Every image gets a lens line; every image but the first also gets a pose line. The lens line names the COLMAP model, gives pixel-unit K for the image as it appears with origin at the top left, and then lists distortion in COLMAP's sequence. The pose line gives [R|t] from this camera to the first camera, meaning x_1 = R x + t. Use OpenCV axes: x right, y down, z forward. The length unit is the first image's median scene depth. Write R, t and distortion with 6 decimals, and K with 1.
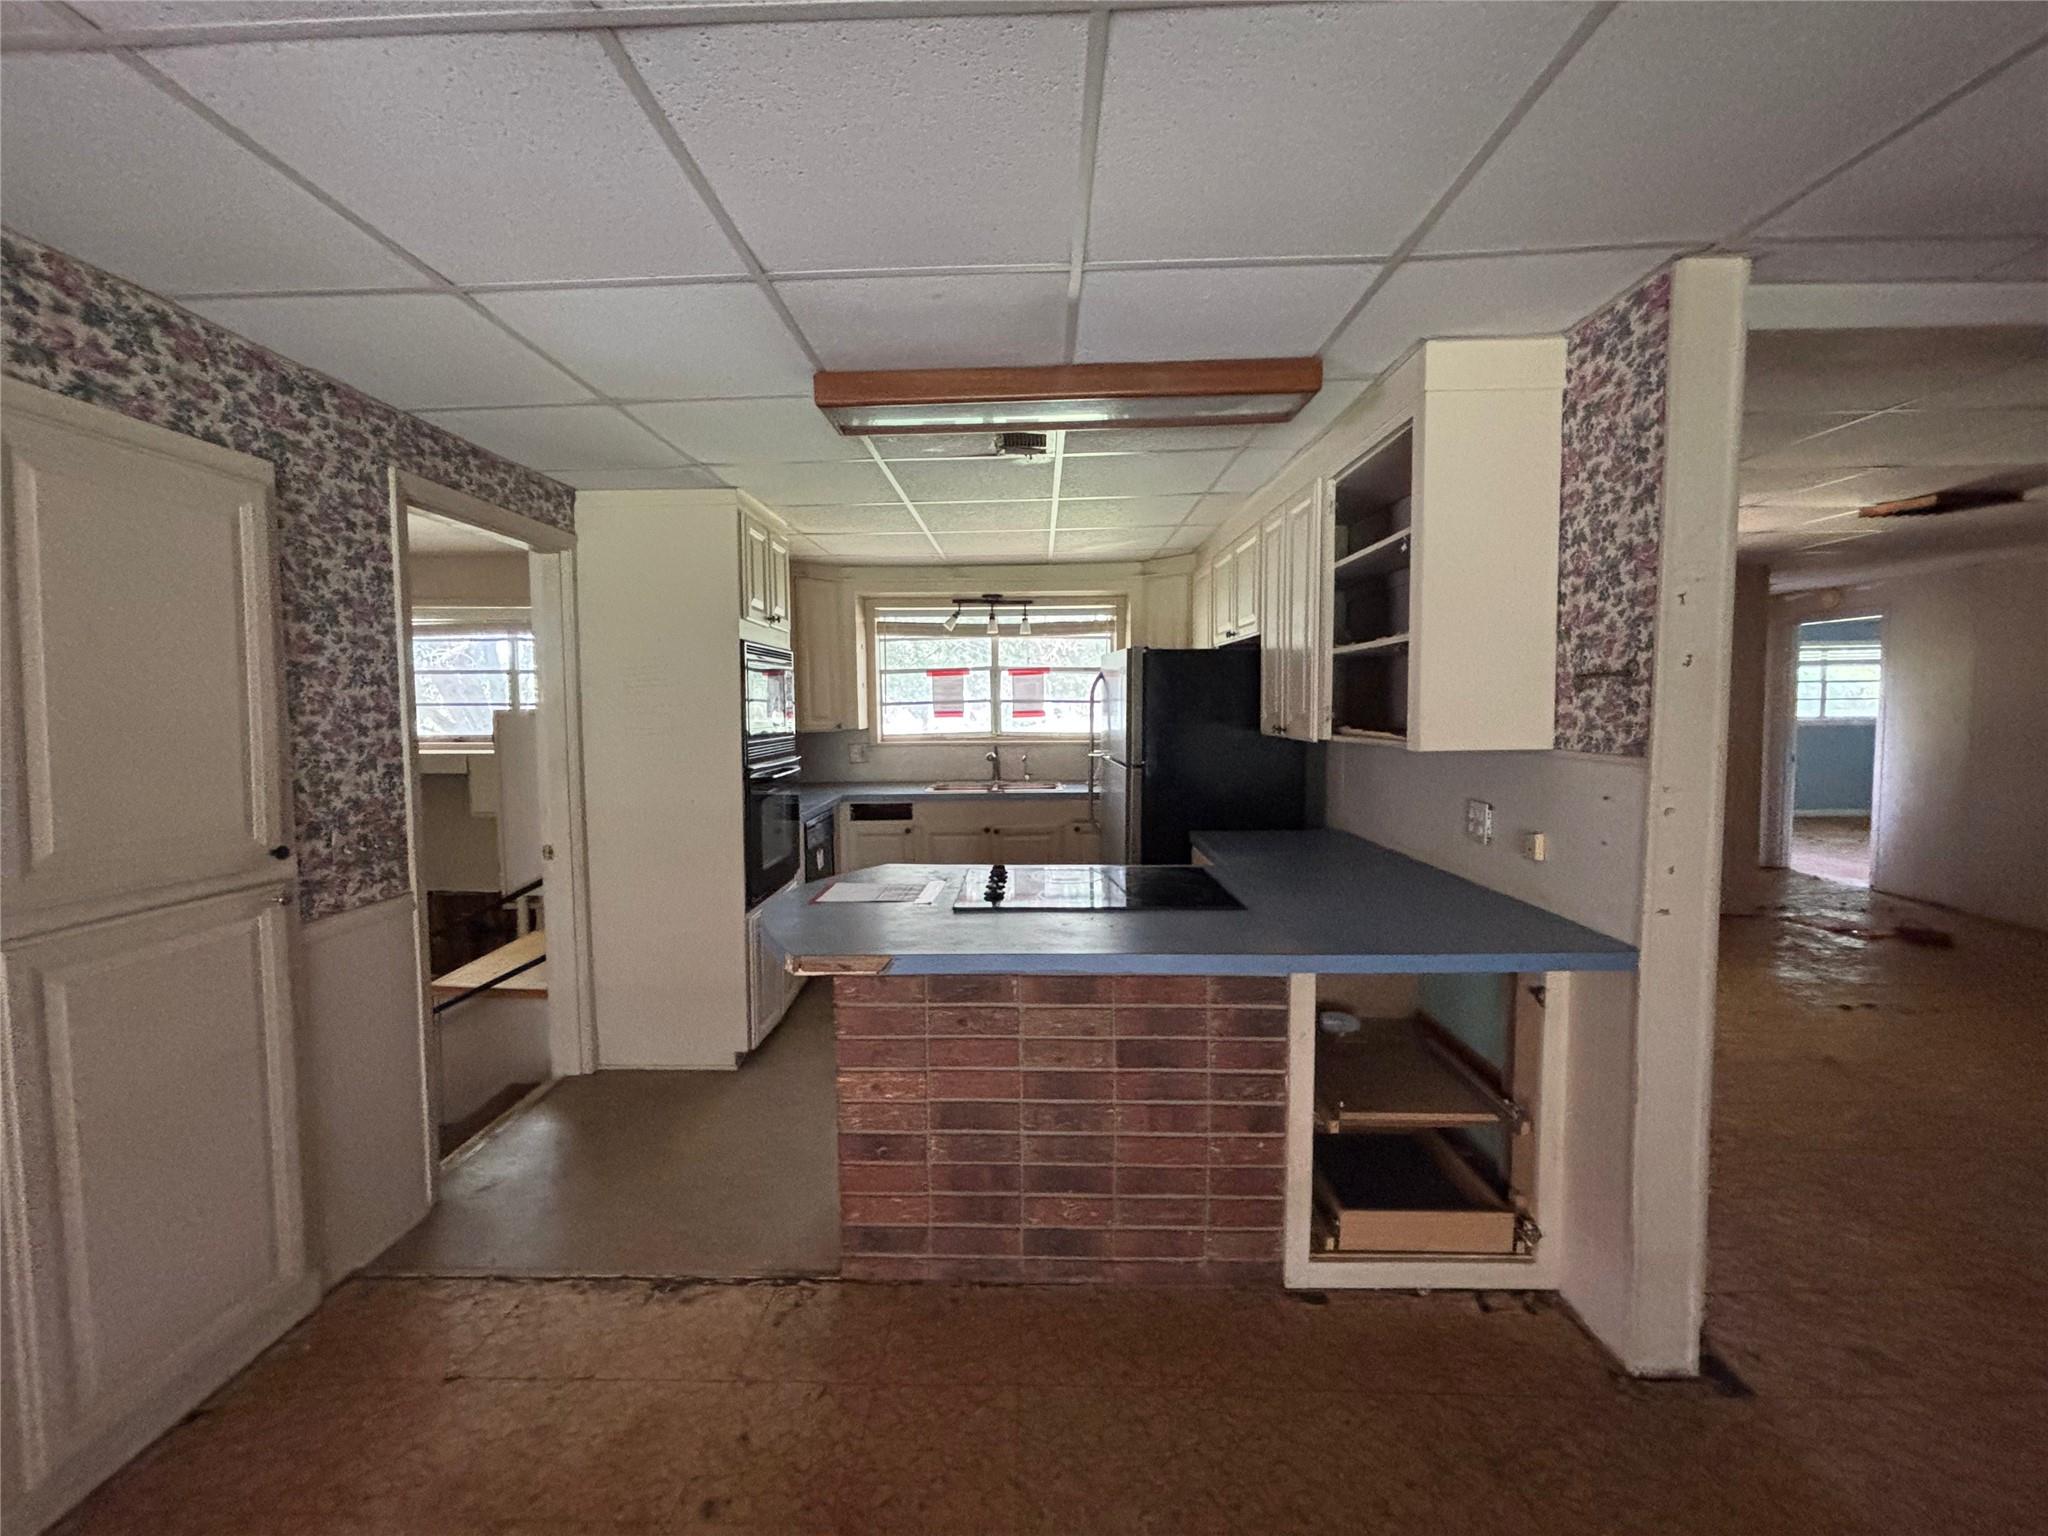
lens RADIAL K [[830.2, 0, 1017.6], [0, 830.2, 763.8], [0, 0, 1]] dist [-0.001174, -0.000051]
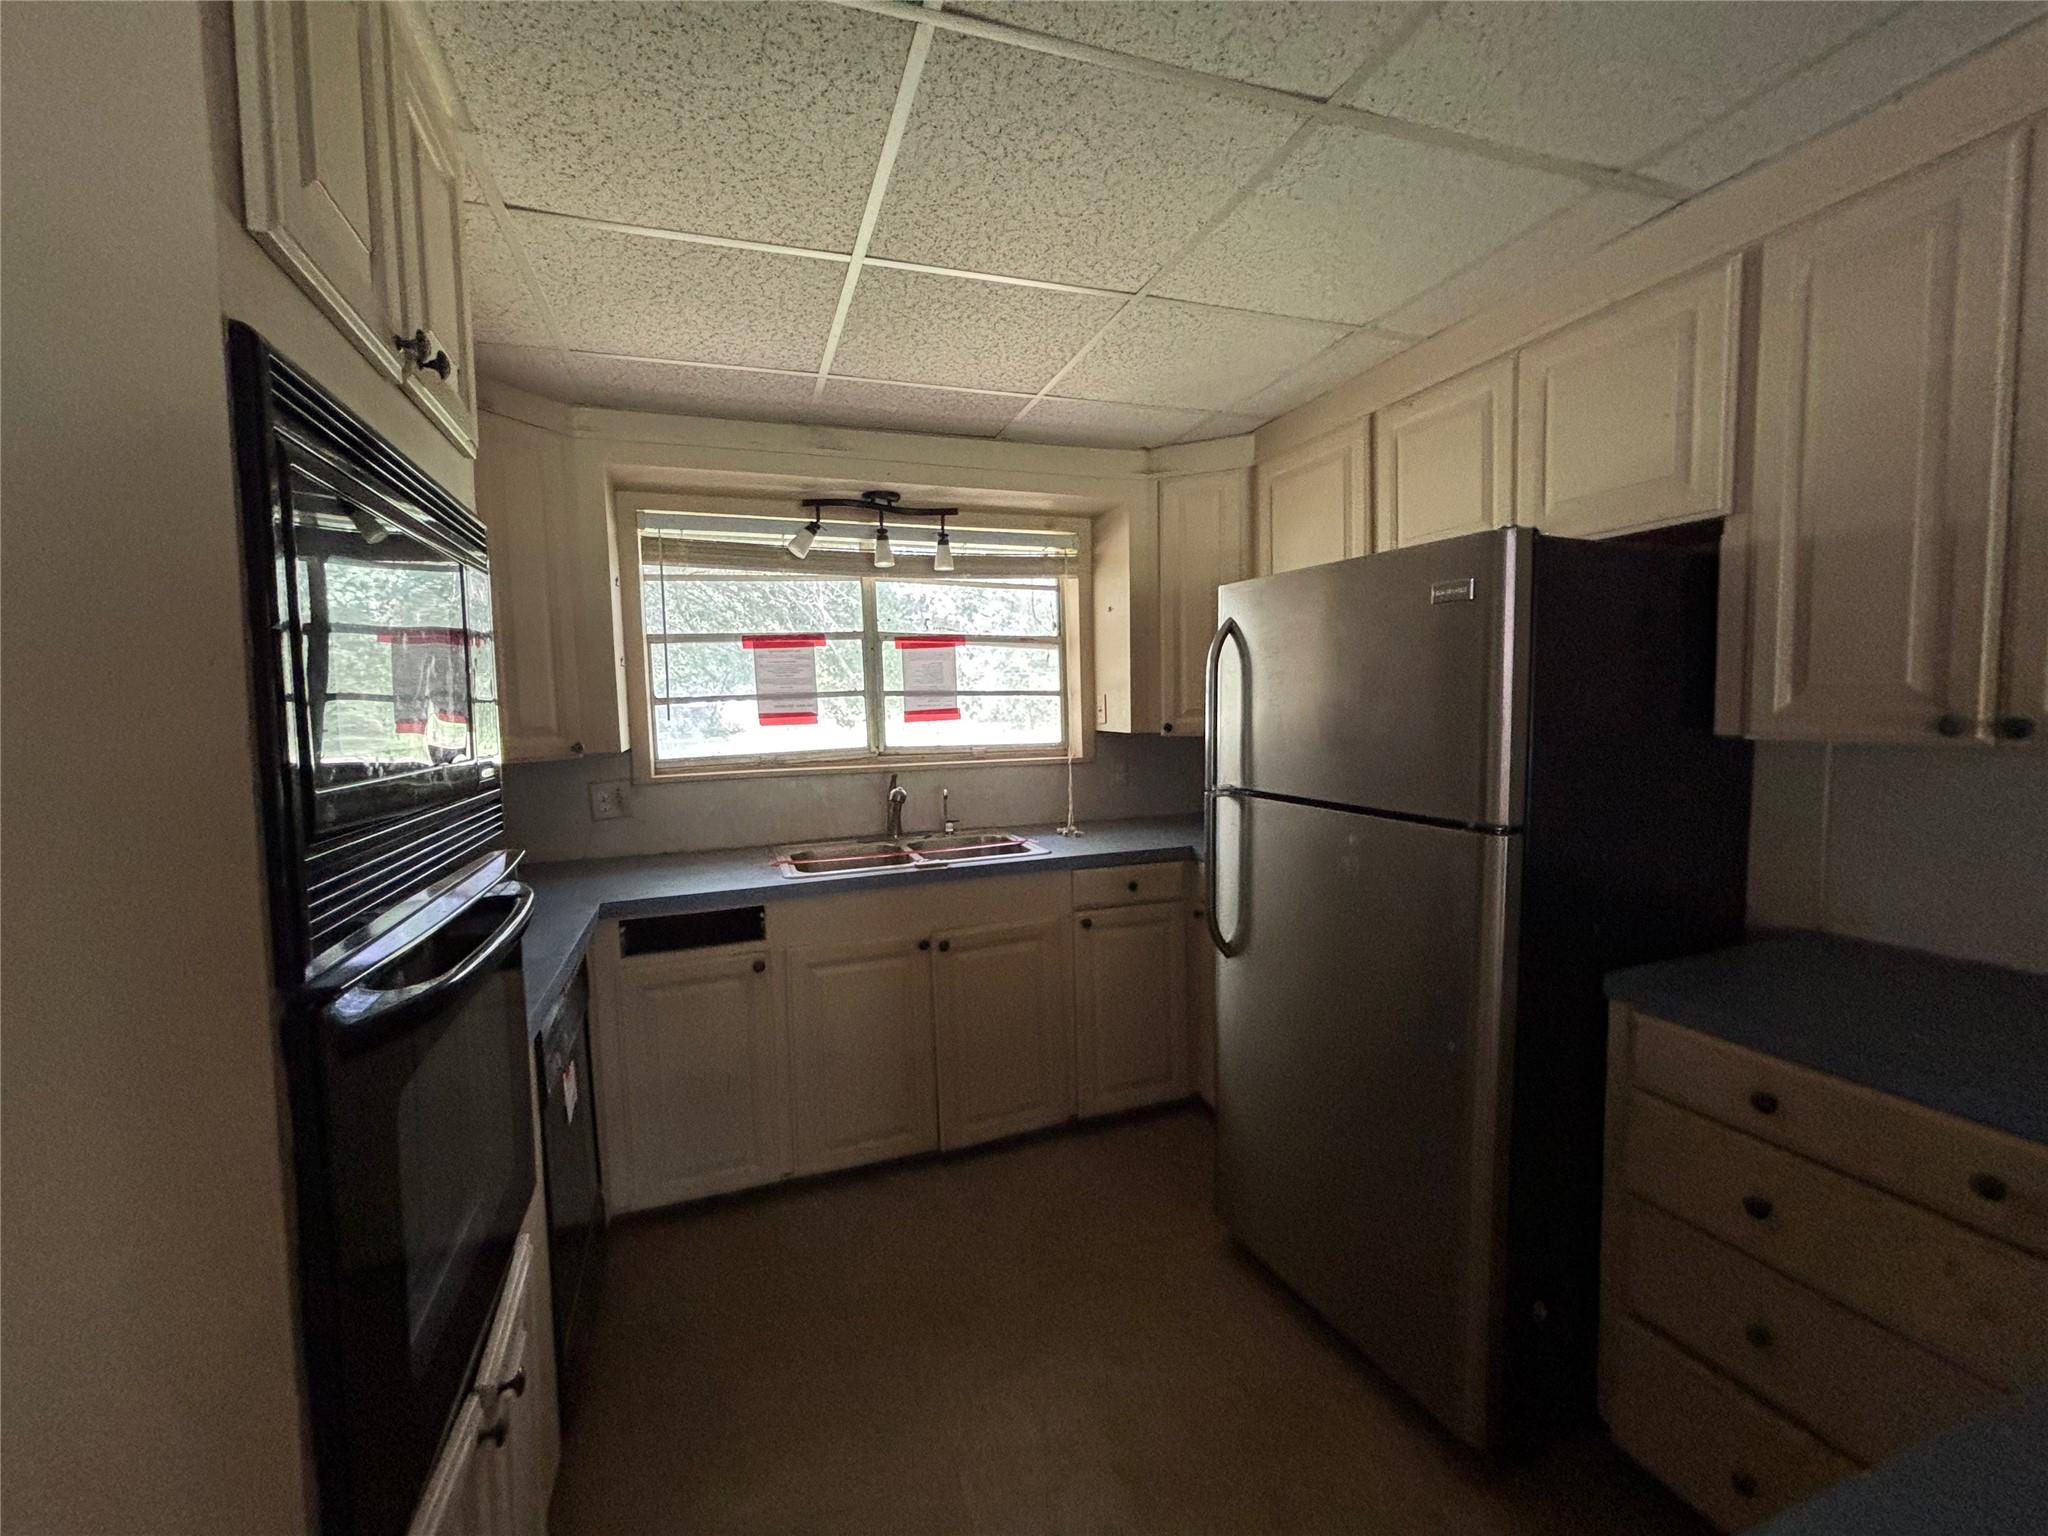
lens RADIAL K [[830.2, 0, 1020.0], [0, 830.2, 758.9], [0, 0, 1]] dist [-0.001174, -0.000051]
pose [[0.932416, -0.039142, 0.359260, -0.140088], [0.043598, 0.999040, -0.004305, -0.024973], [-0.358747, 0.019677, 0.933227, 0.447247]]
